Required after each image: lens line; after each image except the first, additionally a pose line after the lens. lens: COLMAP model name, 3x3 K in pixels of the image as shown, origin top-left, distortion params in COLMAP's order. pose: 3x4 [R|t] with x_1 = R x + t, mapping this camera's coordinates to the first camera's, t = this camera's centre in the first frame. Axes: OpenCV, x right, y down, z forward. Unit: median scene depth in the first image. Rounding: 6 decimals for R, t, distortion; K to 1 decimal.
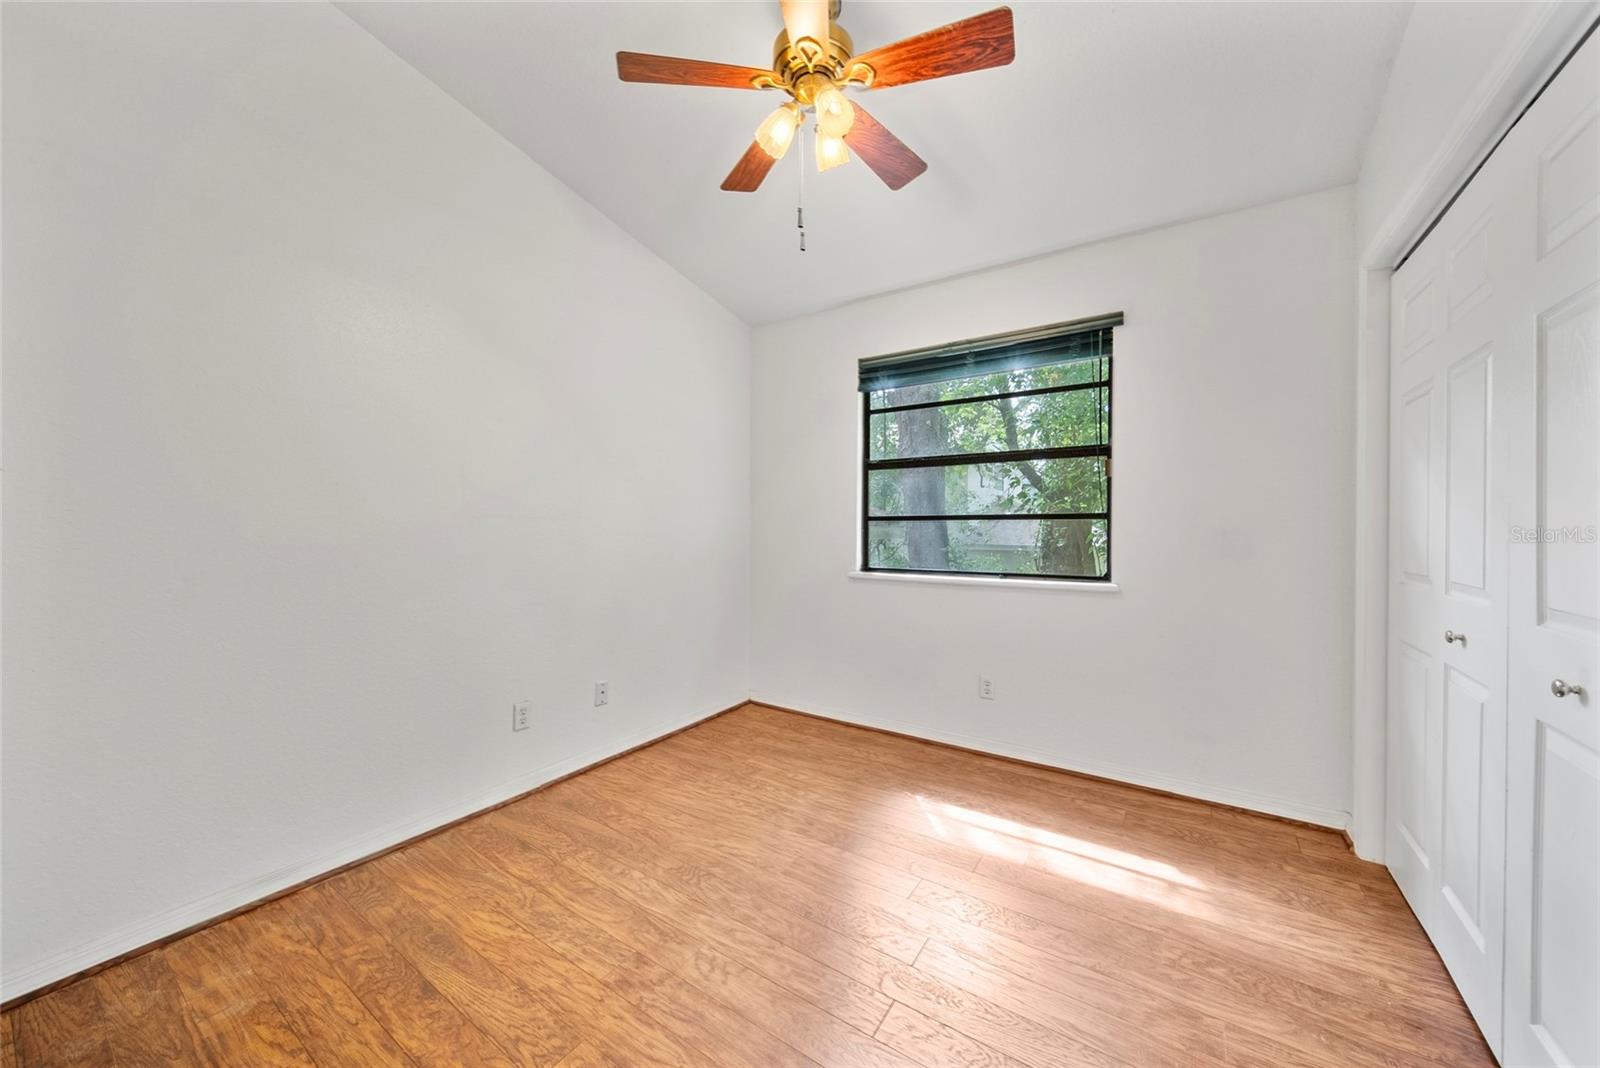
lens RADIAL K [[574.1, 0, 802.0], [0, 574.1, 528.8], [0, 0, 1]] dist [0.000314, -0.001231]
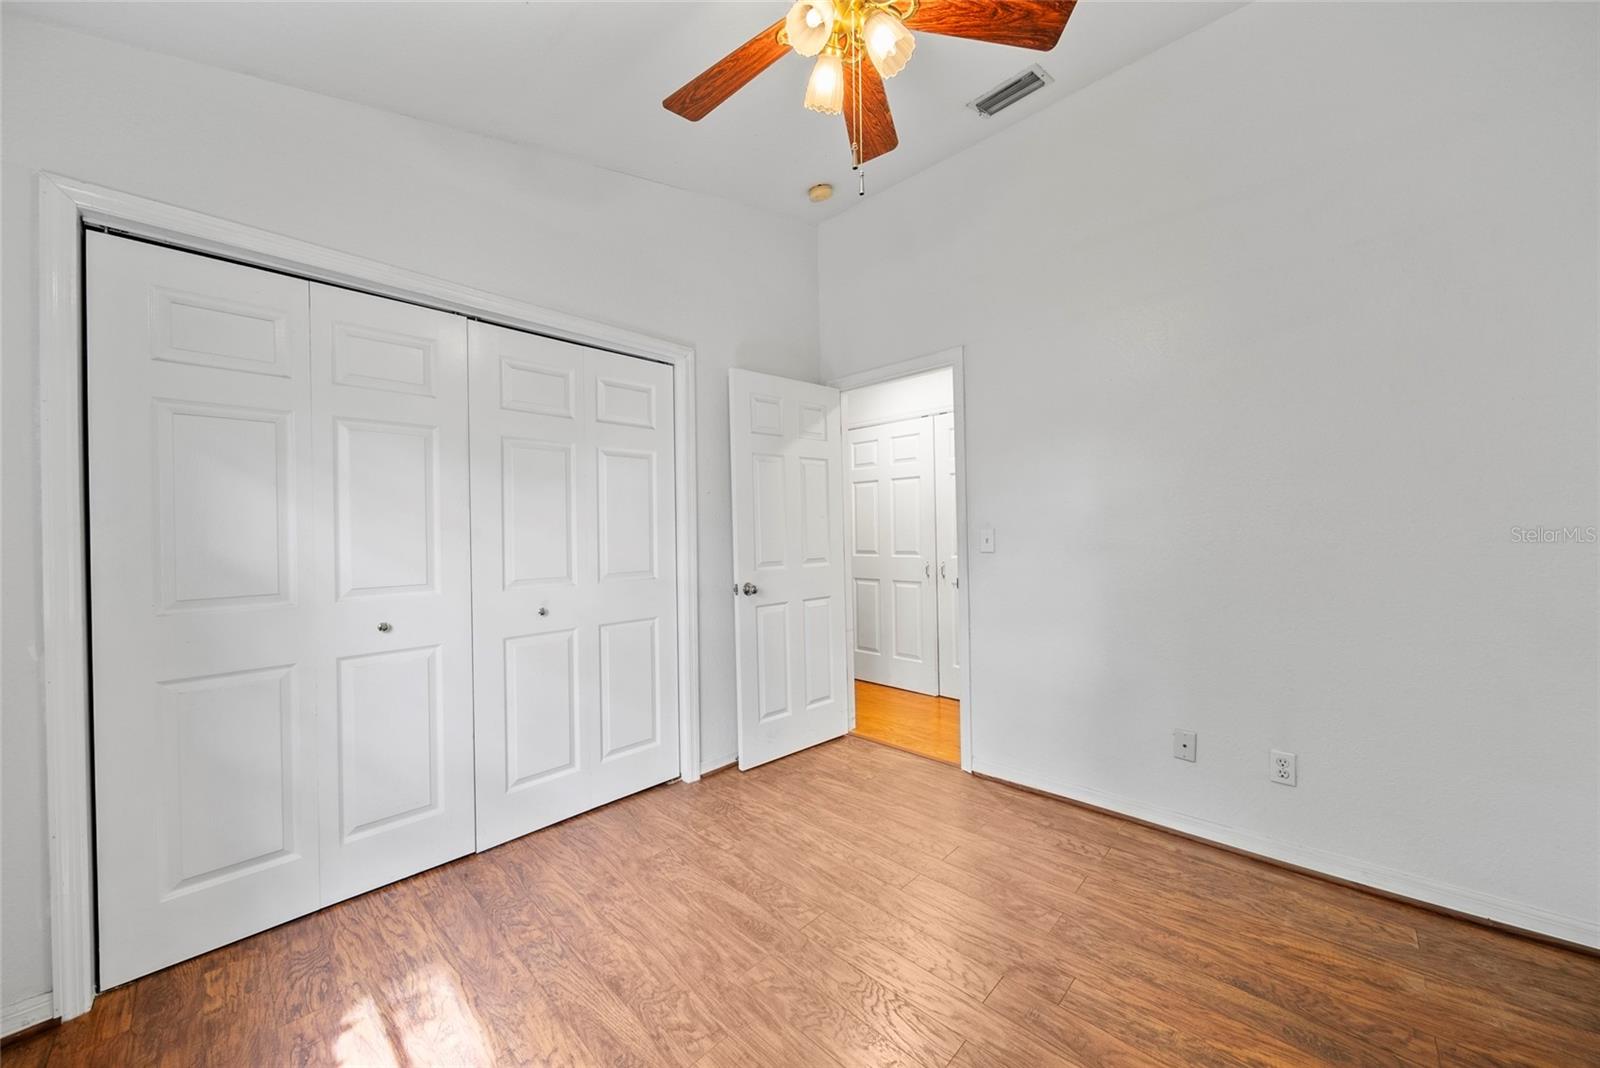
lens RADIAL K [[574.1, 0, 799.7], [0, 574.1, 530.2], [0, 0, 1]] dist [0.000314, -0.001231]
pose [[-0.984842, 0.015478, 0.172763, -0.056328], [0.017199, 0.999816, 0.008466, -0.029071], [-0.172600, 0.011309, -0.984927, 2.014282]]
